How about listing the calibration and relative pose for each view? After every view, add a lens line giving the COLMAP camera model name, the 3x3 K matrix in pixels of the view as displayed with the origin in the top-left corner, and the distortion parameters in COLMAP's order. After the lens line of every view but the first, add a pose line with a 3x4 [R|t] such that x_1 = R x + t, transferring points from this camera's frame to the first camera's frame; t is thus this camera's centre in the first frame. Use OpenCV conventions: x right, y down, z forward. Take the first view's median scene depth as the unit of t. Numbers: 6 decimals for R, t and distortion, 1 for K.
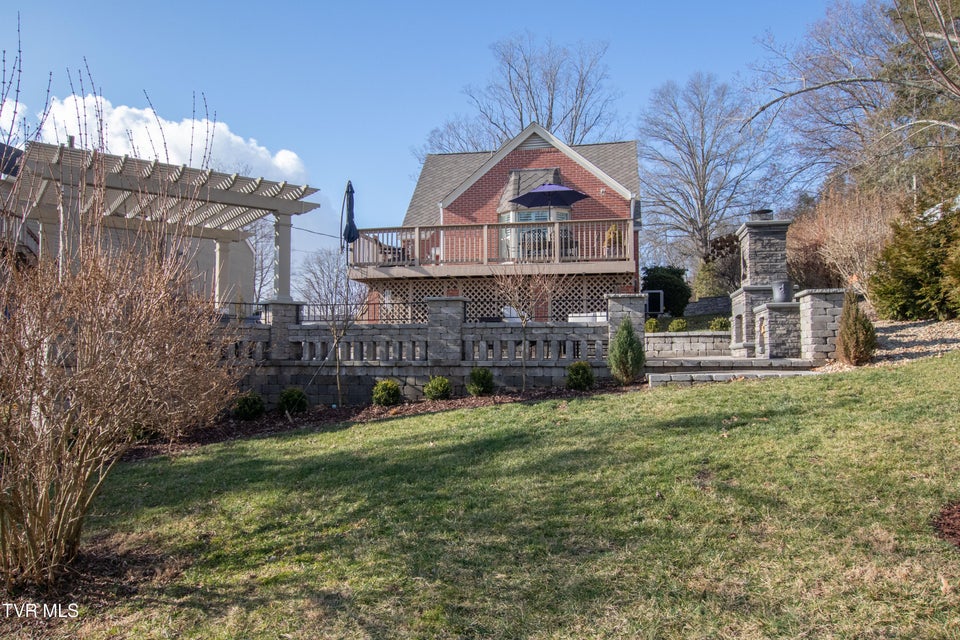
lens RADIAL K [[664.3, 0, 478.9], [0, 664.3, 319.4], [0, 0, 1]] dist [-0.002340, -0.000116]
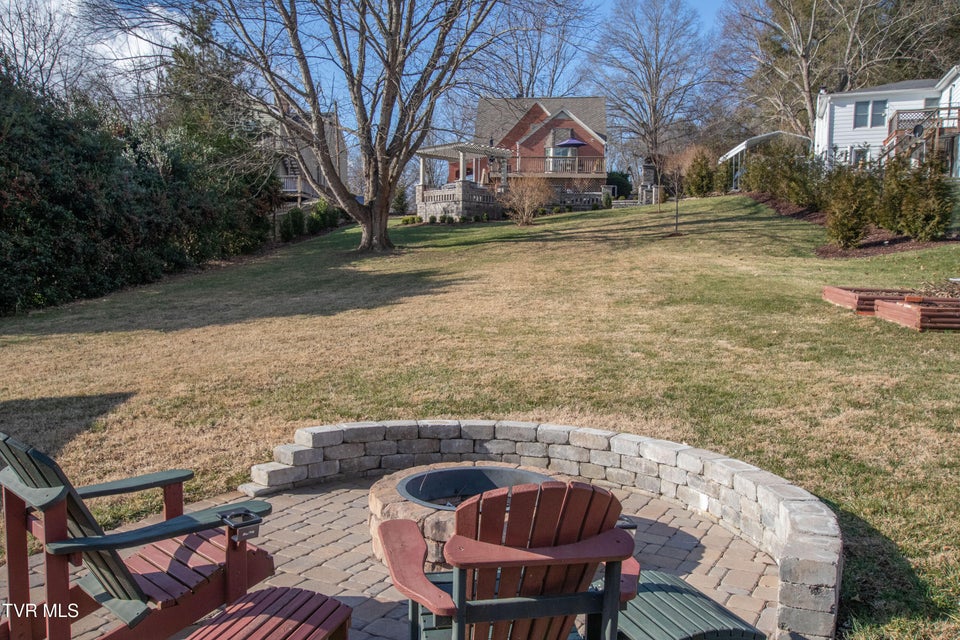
lens RADIAL K [[800.9, 0, 480.4], [0, 800.9, 320.8], [0, 0, 1]] dist [0.008643, 0.001678]
pose [[0.994153, 0.006265, 0.107801, -0.096981], [-0.019763, 0.992009, 0.124610, 0.016578], [-0.106159, -0.126012, 0.986332, -0.345663]]
